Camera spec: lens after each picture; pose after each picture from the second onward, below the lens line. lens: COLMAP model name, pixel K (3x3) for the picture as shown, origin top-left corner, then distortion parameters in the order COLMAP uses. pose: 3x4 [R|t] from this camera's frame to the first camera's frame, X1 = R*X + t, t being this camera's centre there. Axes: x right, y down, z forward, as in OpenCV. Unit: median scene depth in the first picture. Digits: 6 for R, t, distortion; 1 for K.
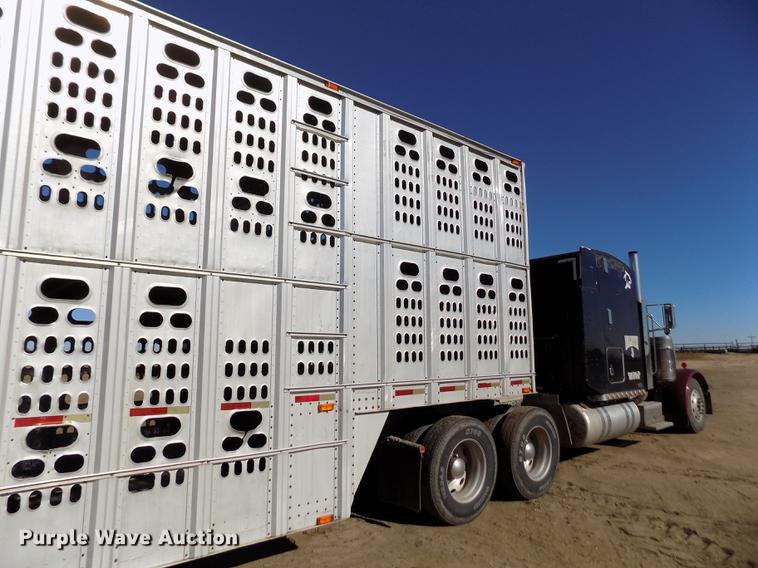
lens RADIAL K [[532.9, 0, 387.0], [0, 532.9, 281.7], [0, 0, 1]] dist [-0.040602, 0.011267]
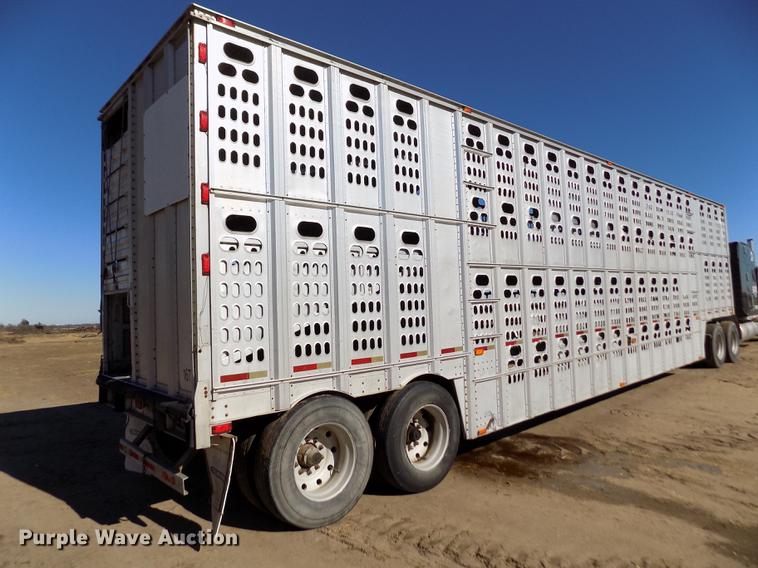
lens RADIAL K [[512.0, 0, 412.6], [0, 512.0, 313.9], [0, 0, 1]] dist [-0.049610, 0.030604]
pose [[0.997502, -0.062488, 0.032940, -0.355384], [0.058011, 0.990743, 0.122727, -0.041088], [-0.040304, -0.120510, 0.991894, -0.325862]]
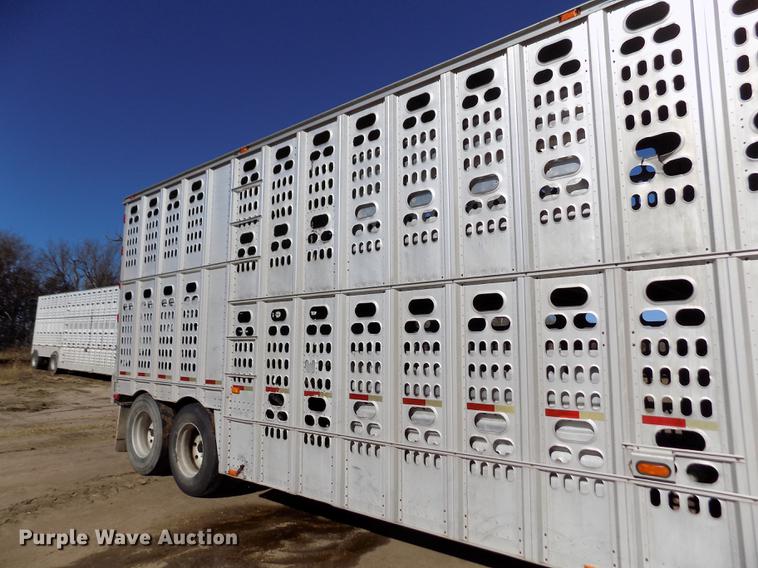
lens RADIAL K [[574.3, 0, 369.3], [0, 574.3, 279.3], [0, 0, 1]] dist [-0.044579, 0.036800]
pose [[0.058124, -0.121346, -0.990907, 1.107122], [0.119501, 0.986294, -0.113772, 0.127435], [0.991131, -0.111801, 0.071829, 1.006232]]
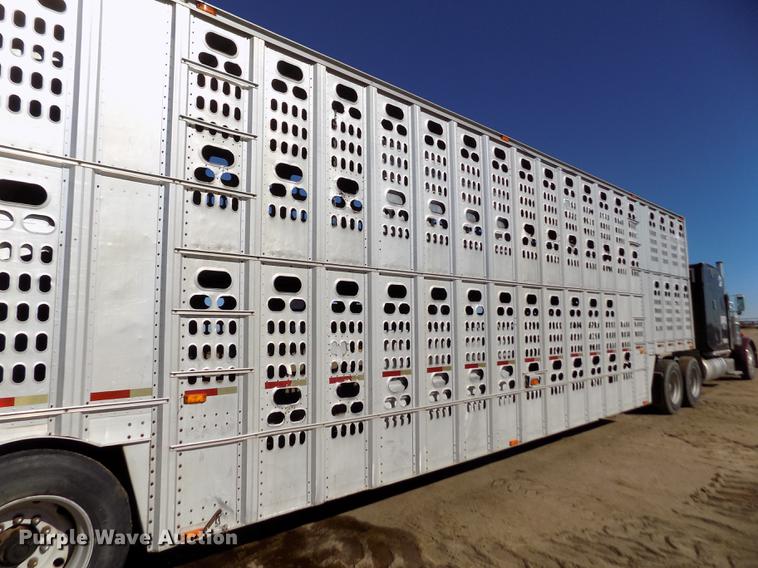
lens RADIAL K [[556.2, 0, 404.3], [0, 556.2, 280.7], [0, 0, 1]] dist [-0.057270, 0.049804]
pose [[0.996983, -0.003602, 0.077540, -0.121954], [0.000531, 0.999216, 0.039590, -0.013940], [-0.077622, -0.039429, 0.996203, -0.111881]]
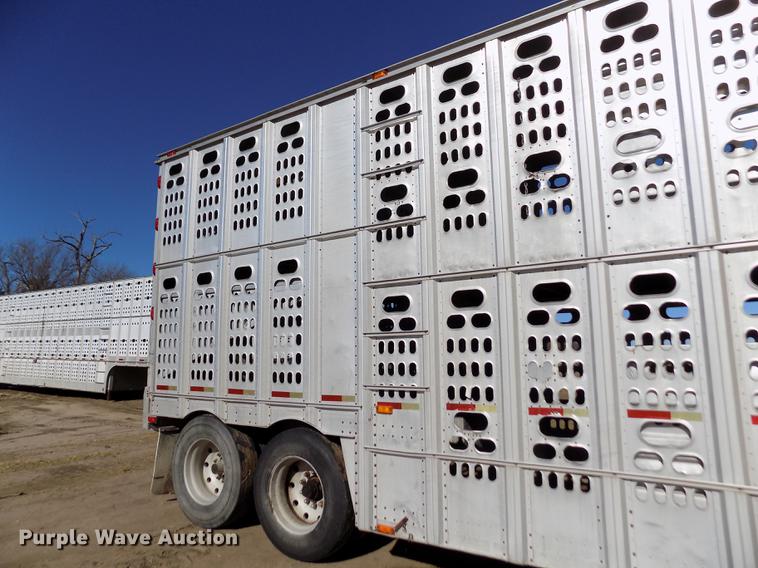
lens RADIAL K [[556.2, 0, 370.9], [0, 556.2, 265.5], [0, 0, 1]] dist [-0.057270, 0.049804]
pose [[0.188510, -0.150986, -0.970395, 0.802314], [0.141840, 0.981937, -0.125228, 0.092426], [0.971774, -0.114034, 0.206521, 0.729526]]
